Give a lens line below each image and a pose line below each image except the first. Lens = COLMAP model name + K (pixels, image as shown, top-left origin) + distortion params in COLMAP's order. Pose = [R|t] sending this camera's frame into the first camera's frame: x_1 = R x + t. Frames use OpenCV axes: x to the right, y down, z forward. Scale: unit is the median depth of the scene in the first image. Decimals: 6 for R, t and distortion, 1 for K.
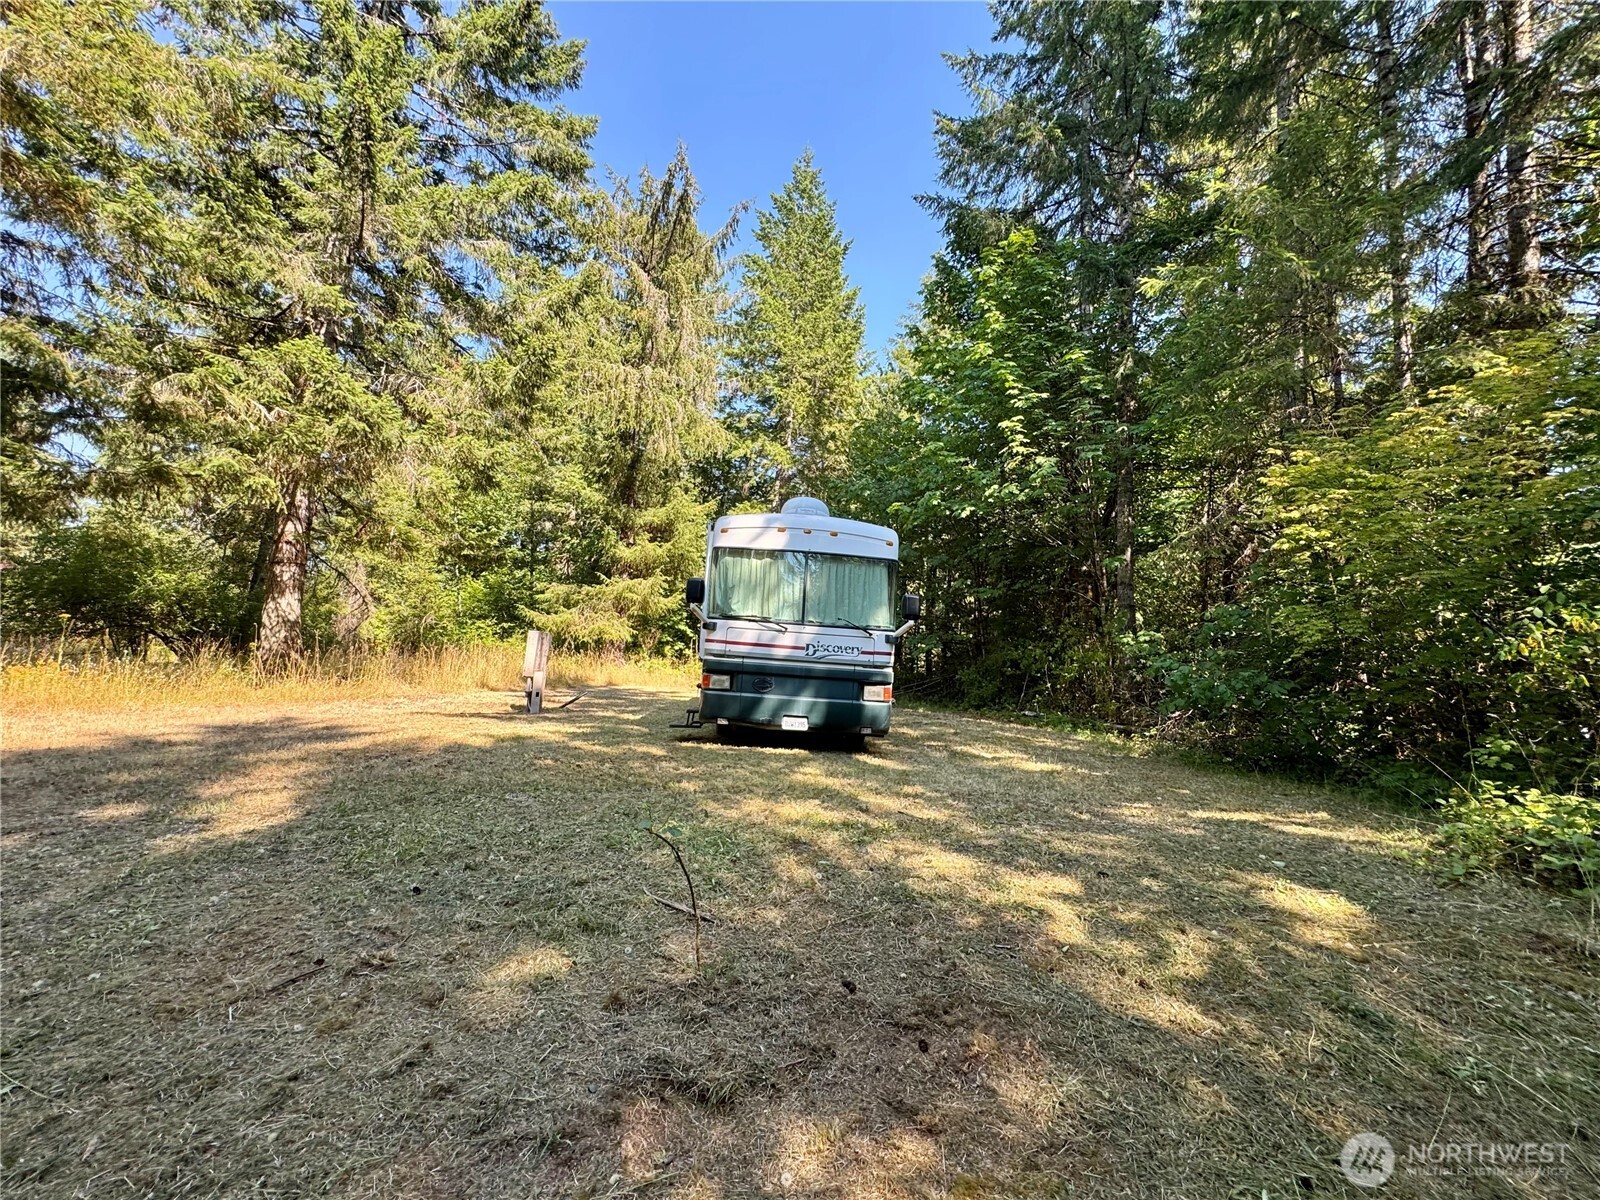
lens RADIAL K [[639.4, 0, 799.2], [0, 639.4, 599.2], [0, 0, 1]] dist [-0.003504, 0.000403]
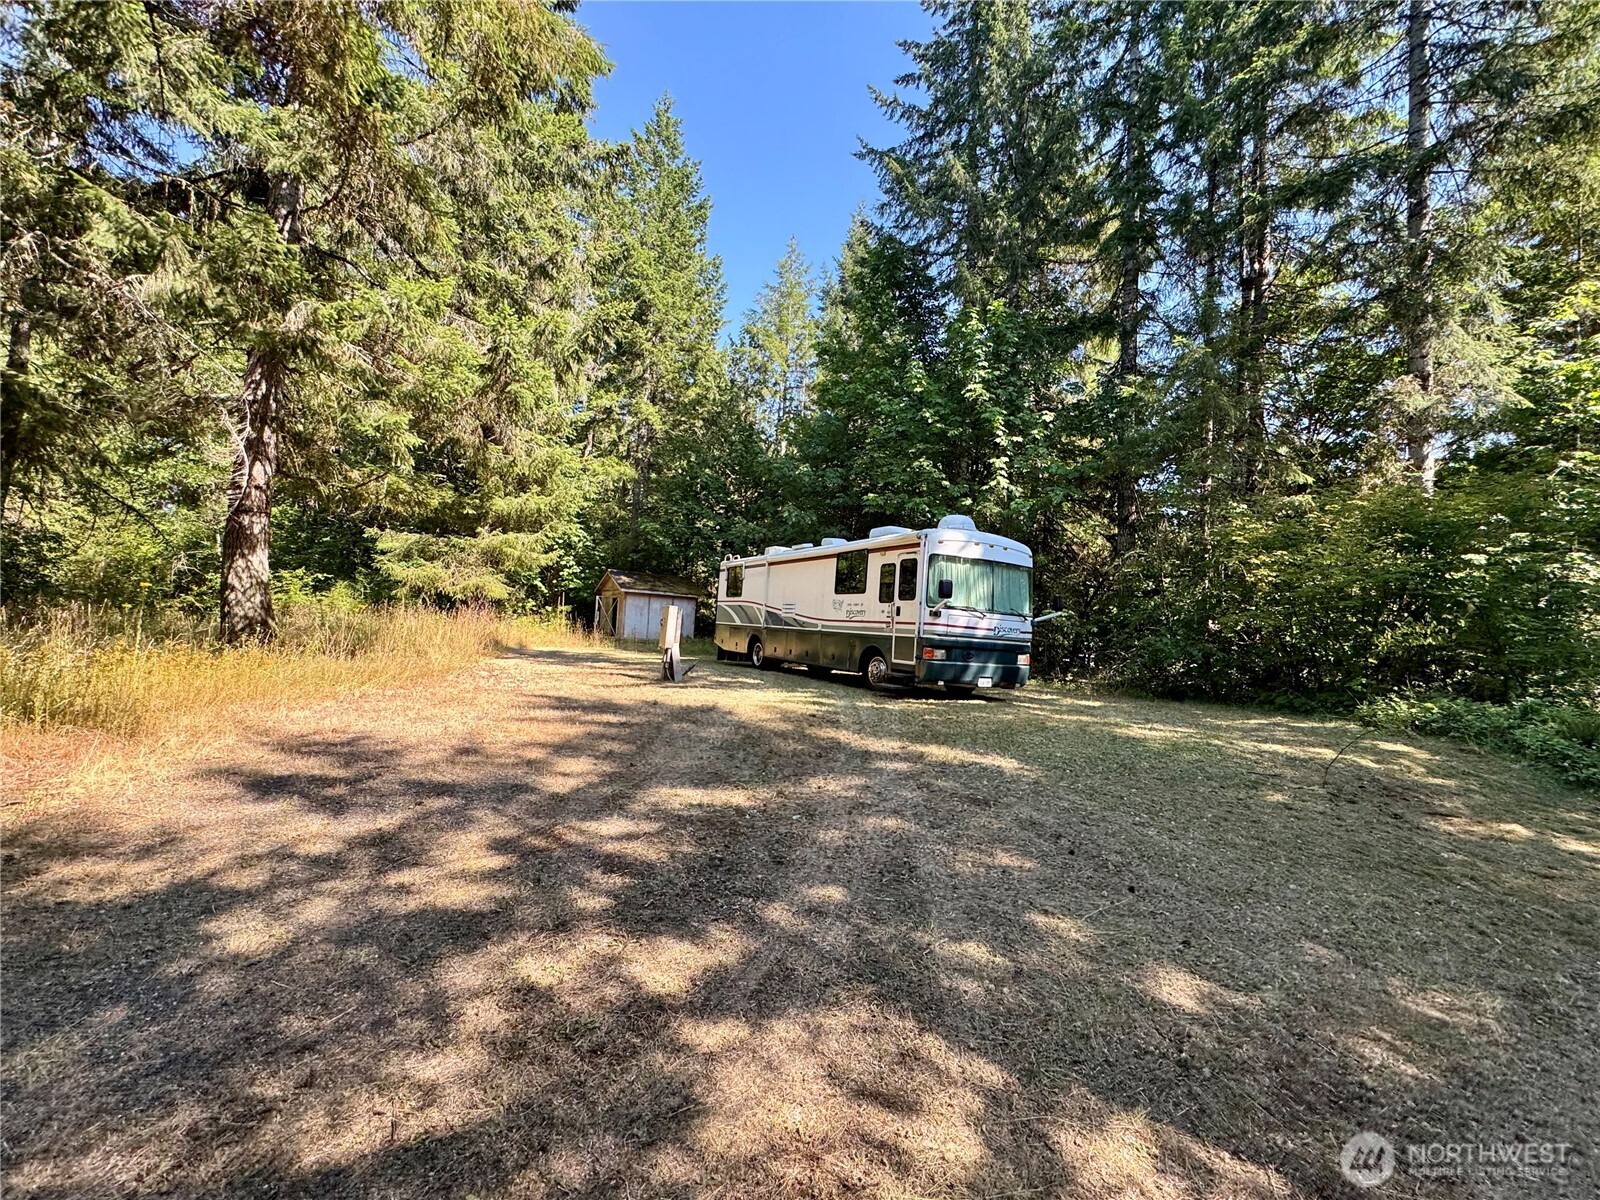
lens RADIAL K [[639.4, 0, 803.2], [0, 639.4, 603.8], [0, 0, 1]] dist [-0.003504, 0.000403]
pose [[0.909204, 0.013041, 0.416146, -0.936737], [-0.048022, 0.996123, 0.073703, -0.063073], [-0.413572, -0.086996, 0.906306, -0.104229]]
